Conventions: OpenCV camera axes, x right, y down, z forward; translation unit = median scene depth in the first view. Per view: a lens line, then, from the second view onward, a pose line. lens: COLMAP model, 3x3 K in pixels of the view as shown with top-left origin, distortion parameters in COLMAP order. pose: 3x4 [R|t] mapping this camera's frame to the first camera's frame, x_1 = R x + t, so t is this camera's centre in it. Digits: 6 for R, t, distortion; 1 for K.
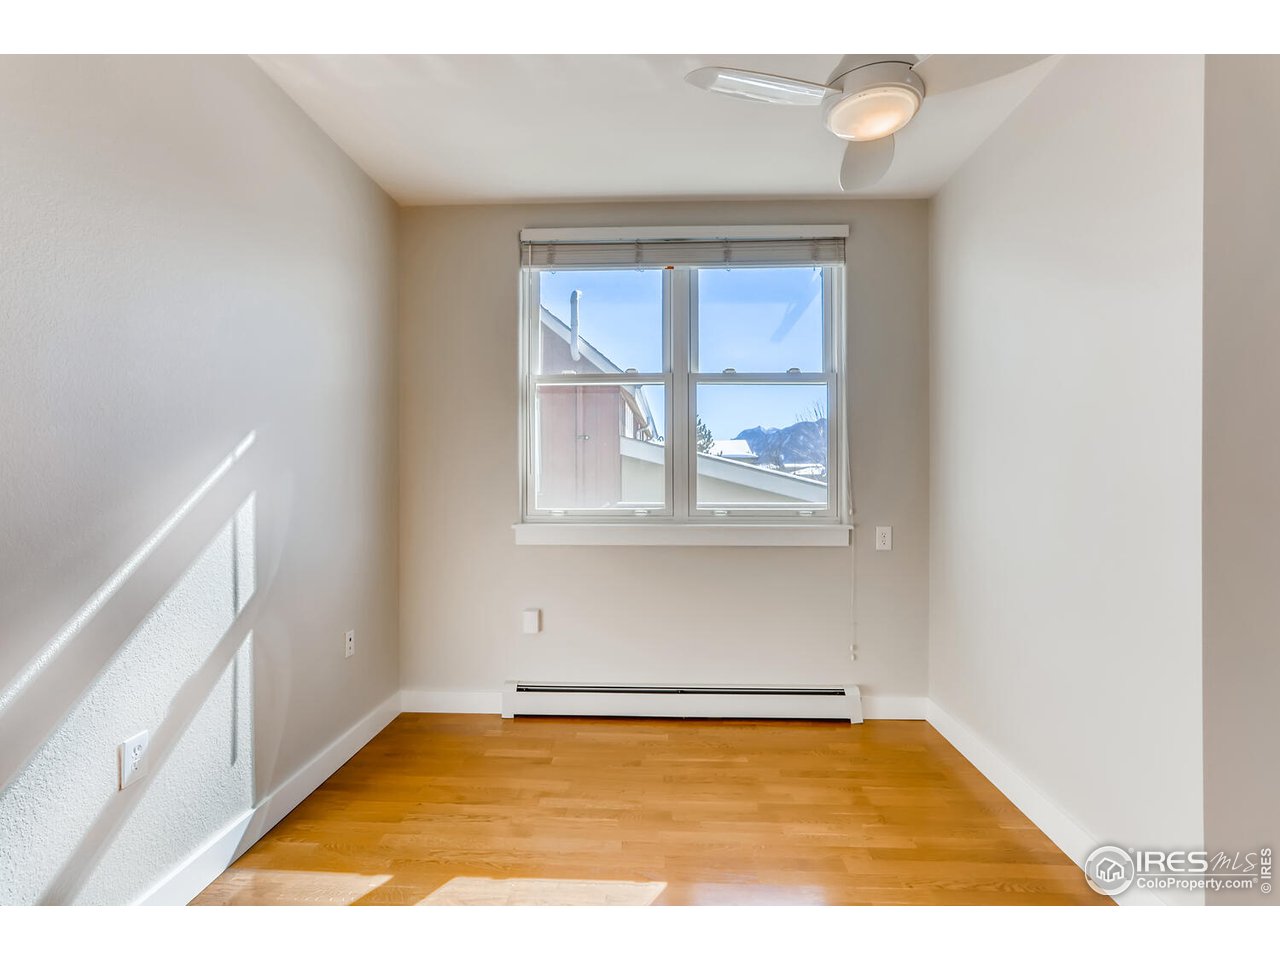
lens RADIAL K [[696.8, 0, 643.9], [0, 696.8, 481.4], [0, 0, 1]] dist [-0.023622, 0.022995]
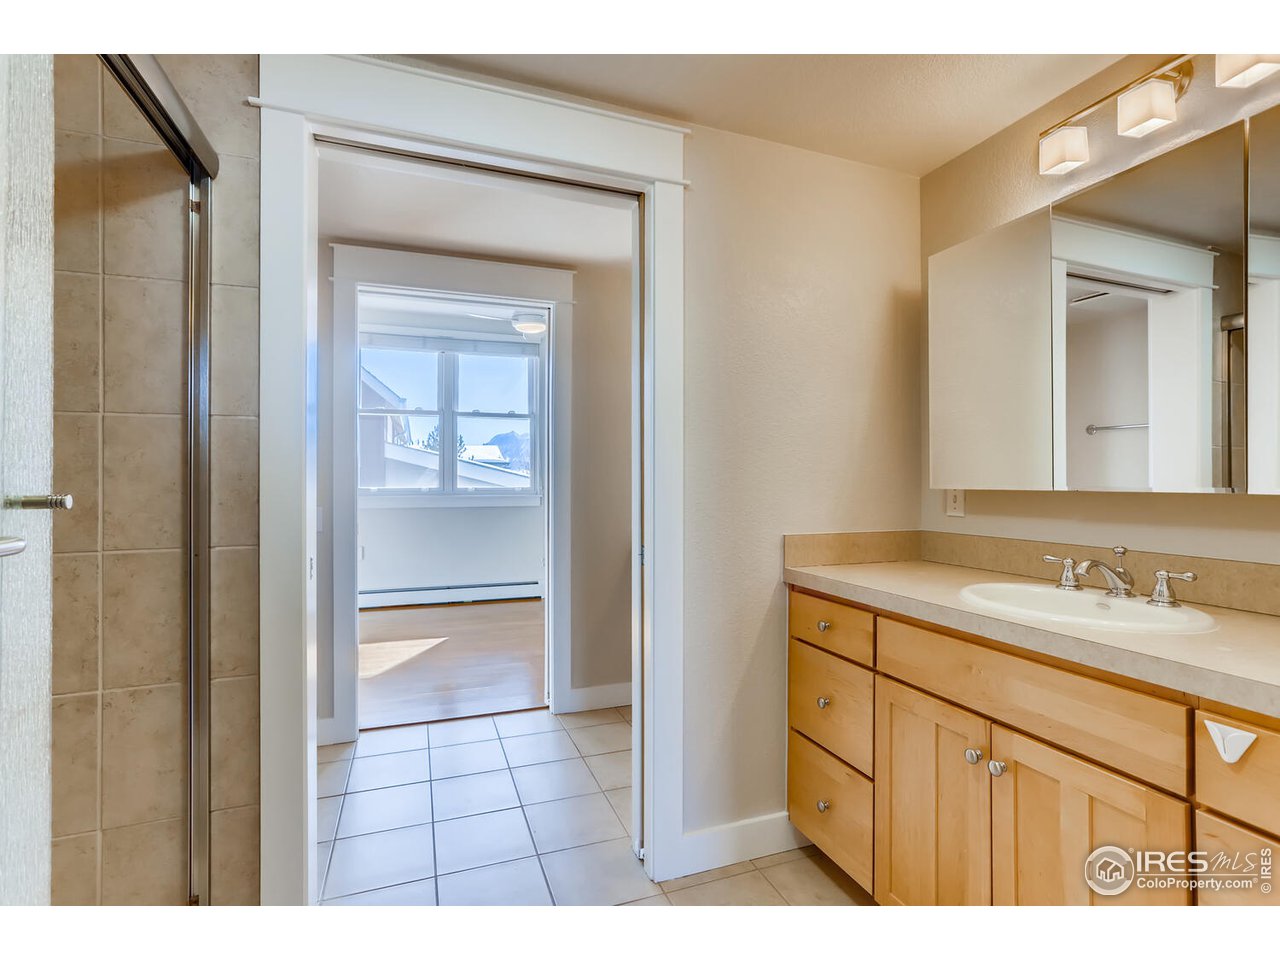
lens RADIAL K [[696.8, 0, 643.9], [0, 696.8, 481.4], [0, 0, 1]] dist [-0.023622, 0.022995]
pose [[0.938733, 0.005111, 0.344608, -0.087312], [-0.002443, 0.999964, -0.008177, 0.036055], [-0.344638, 0.006835, 0.938711, -0.819618]]
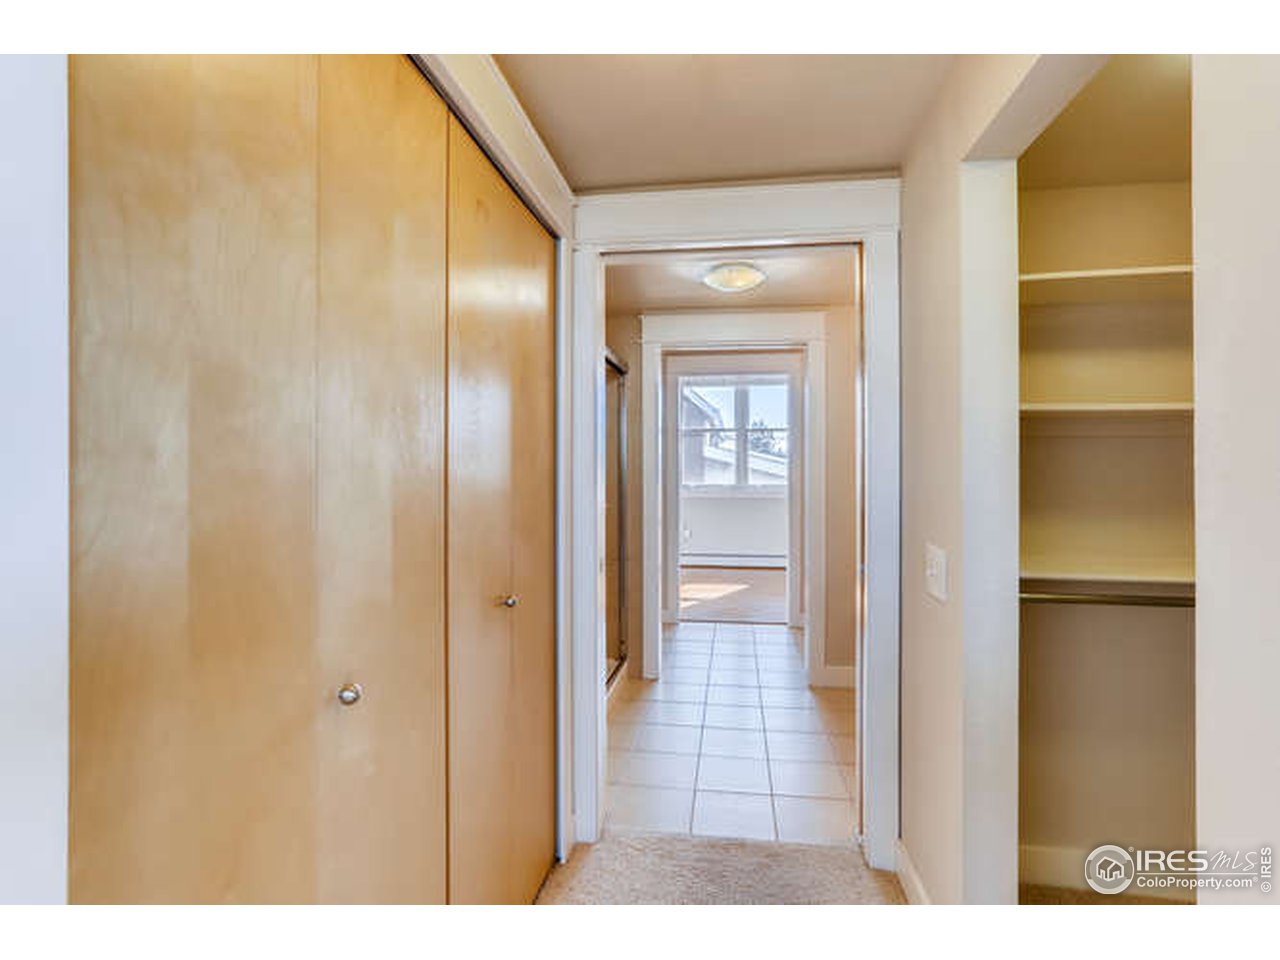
lens RADIAL K [[696.8, 0, 643.9], [0, 696.8, 481.4], [0, 0, 1]] dist [-0.023622, 0.022995]
pose [[0.995377, -0.002214, -0.096022, -0.055793], [0.002607, 0.999989, 0.003969, 0.021103], [0.096012, -0.004201, 0.995371, -1.408215]]
